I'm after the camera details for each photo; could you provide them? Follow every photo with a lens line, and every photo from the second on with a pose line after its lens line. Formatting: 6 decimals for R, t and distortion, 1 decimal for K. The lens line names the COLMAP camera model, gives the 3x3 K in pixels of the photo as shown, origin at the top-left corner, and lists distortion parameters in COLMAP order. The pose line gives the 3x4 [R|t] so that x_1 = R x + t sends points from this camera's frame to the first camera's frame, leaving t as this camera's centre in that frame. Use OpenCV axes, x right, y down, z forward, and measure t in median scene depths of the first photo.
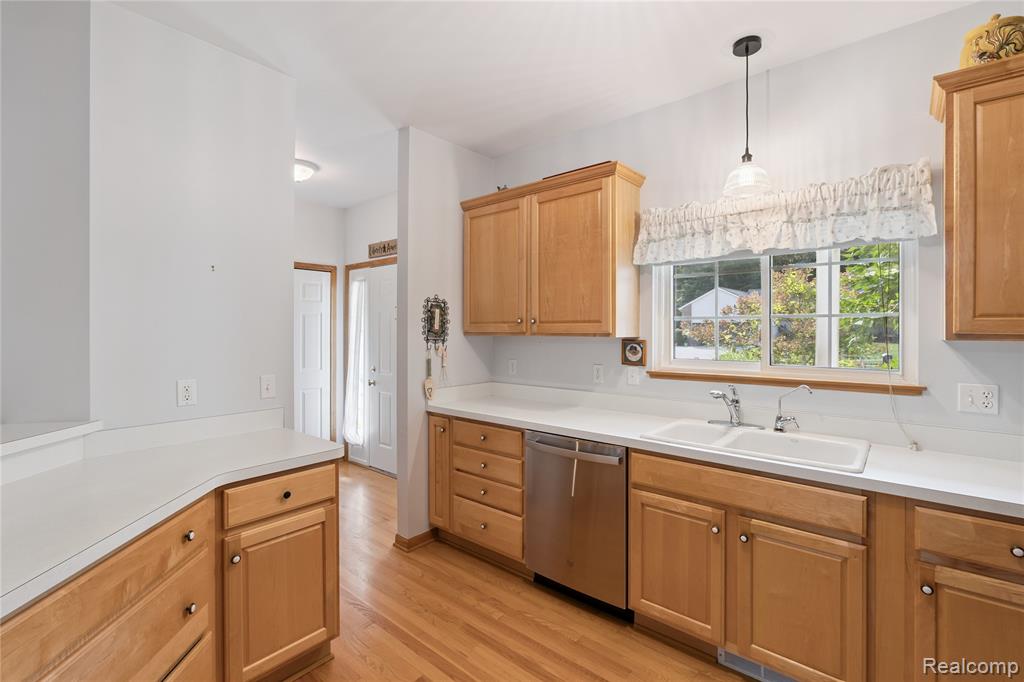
lens RADIAL K [[464.7, 0, 511.2], [0, 464.7, 330.2], [0, 0, 1]] dist [-0.001769, -0.001329]
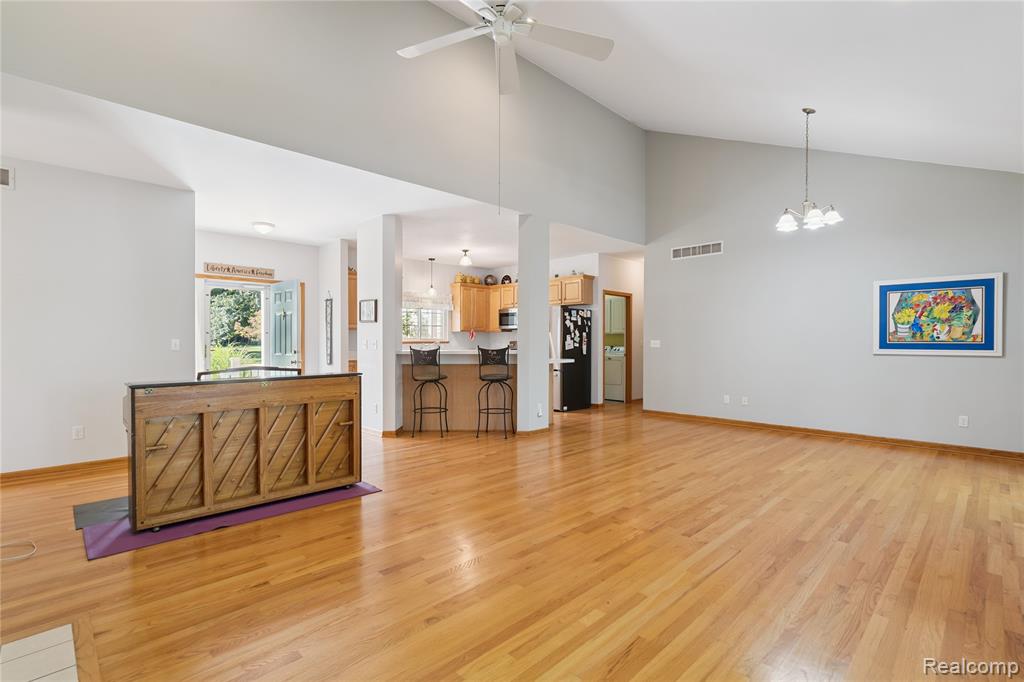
lens RADIAL K [[478.5, 0, 498.4], [0, 478.5, 344.9], [0, 0, 1]] dist [-0.002733, 0.000664]
pose [[0.103036, -0.006666, 0.994655, -2.982960], [-0.000937, 0.999976, 0.006799, 0.092531], [-0.994677, -0.001633, 0.103027, -0.022997]]
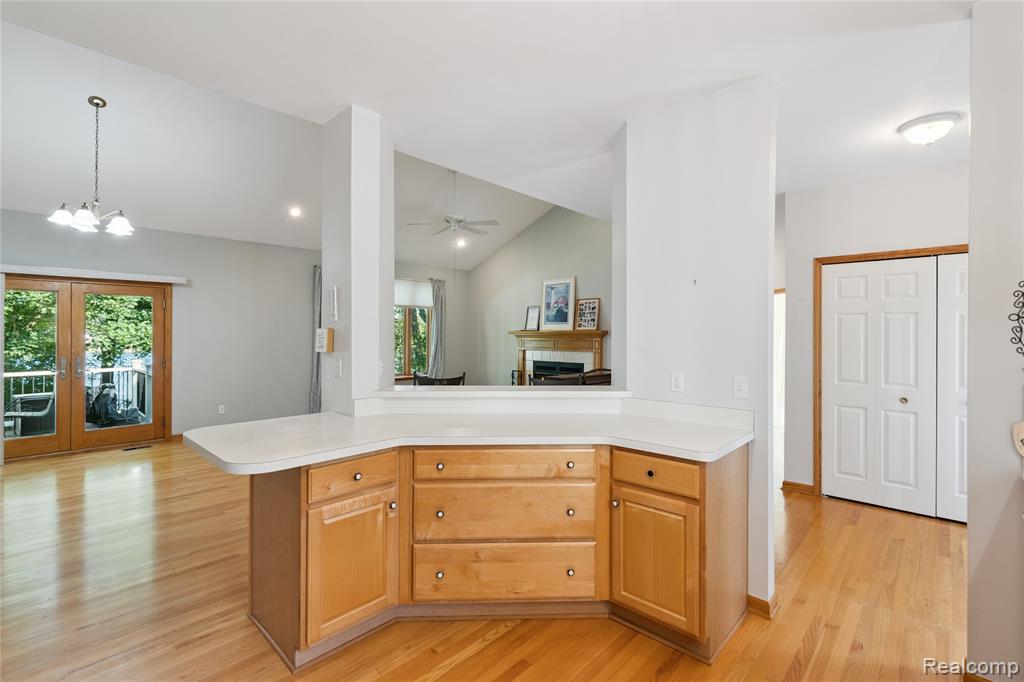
lens RADIAL K [[464.7, 0, 521.5], [0, 464.7, 333.7], [0, 0, 1]] dist [-0.001769, -0.001329]
pose [[-0.024096, 0.000650, -0.999709, 0.496198], [-0.005523, 0.999984, 0.000783, 0.001121], [0.999694, 0.005540, -0.024092, 0.498726]]
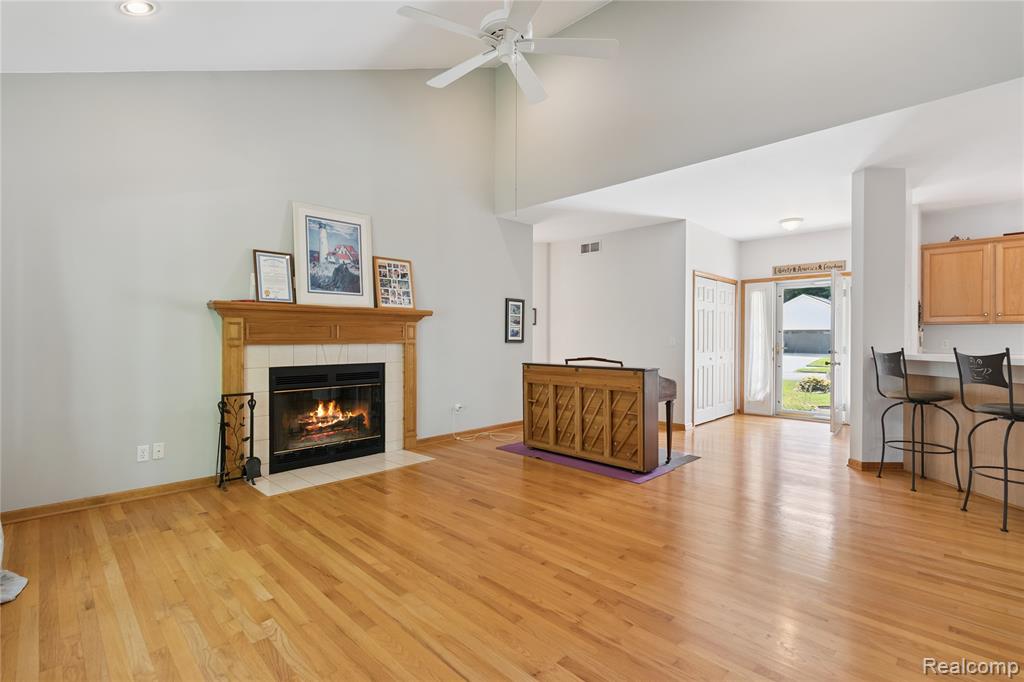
lens RADIAL K [[464.7, 0, 521.9], [0, 464.7, 340.6], [0, 0, 1]] dist [-0.001769, -0.001329]
pose [[0.998138, 0.006391, -0.060665, -1.864393], [-0.006102, 0.999969, 0.004959, 0.092745], [0.060695, -0.004580, 0.998146, -0.985717]]
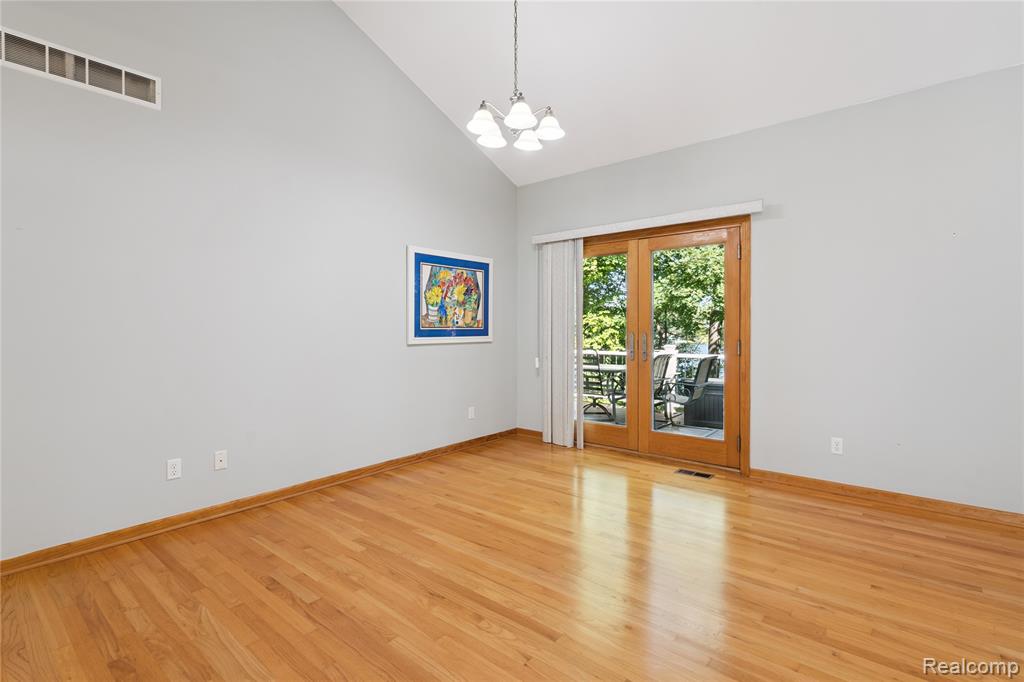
lens RADIAL K [[464.7, 0, 511.6], [0, 464.7, 336.7], [0, 0, 1]] dist [-0.001769, -0.001329]
pose [[-0.999629, 0.000697, -0.027230, -1.017078], [0.000086, 0.999748, 0.022450, 0.087717], [0.027239, 0.022440, -0.999377, 0.083326]]
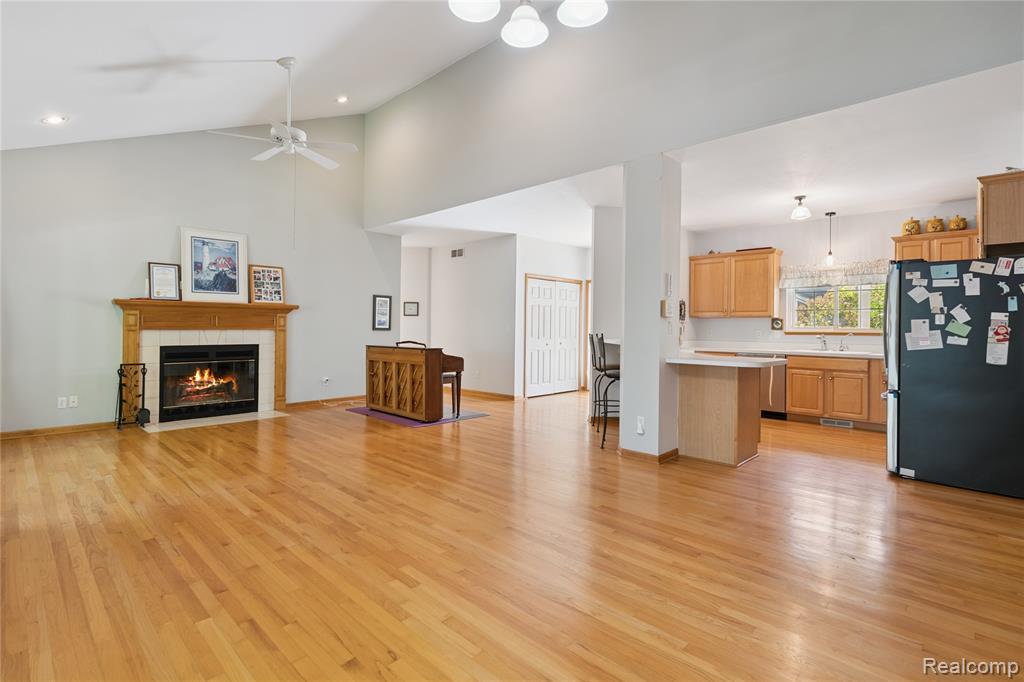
lens RADIAL K [[478.5, 0, 517.8], [0, 478.5, 324.5], [0, 0, 1]] dist [-0.002733, 0.000664]
pose [[0.998925, 0.012244, -0.044712, -1.037119], [-0.012614, 0.999888, -0.008014, 0.091929], [0.044609, 0.008569, 0.998968, -1.641816]]
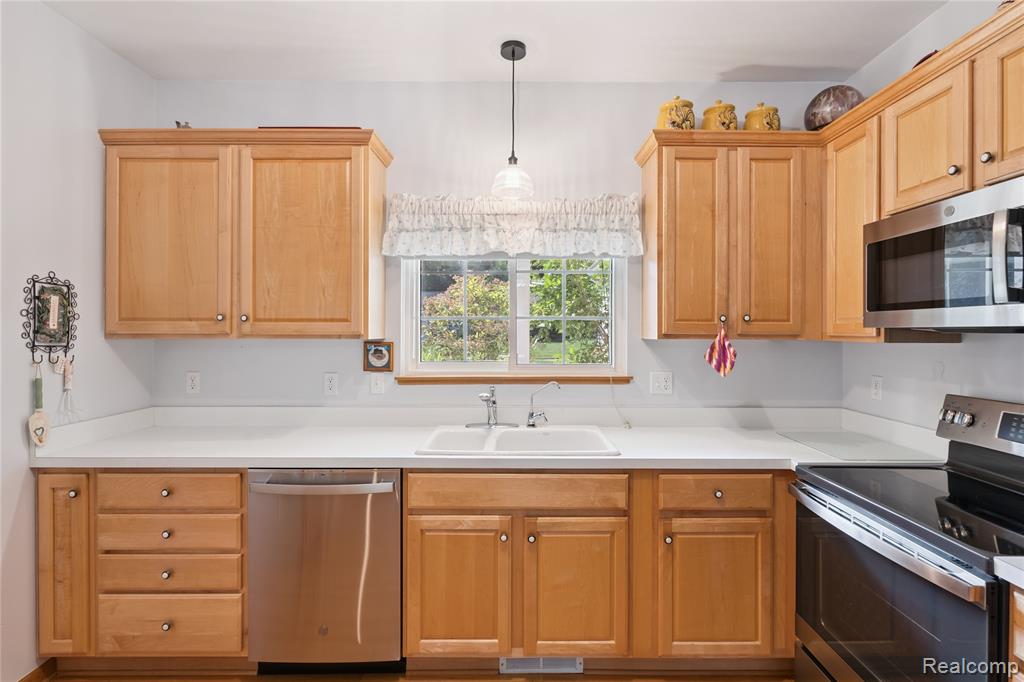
lens RADIAL K [[490.1, 0, 518.1], [0, 490.1, 329.9], [0, 0, 1]] dist [-0.005615, 0.001359]
pose [[0.753264, 0.002231, 0.657714, -0.150502], [-0.001275, 0.999997, -0.001932, -0.000477], [-0.657717, 0.000616, 0.753265, 0.153568]]
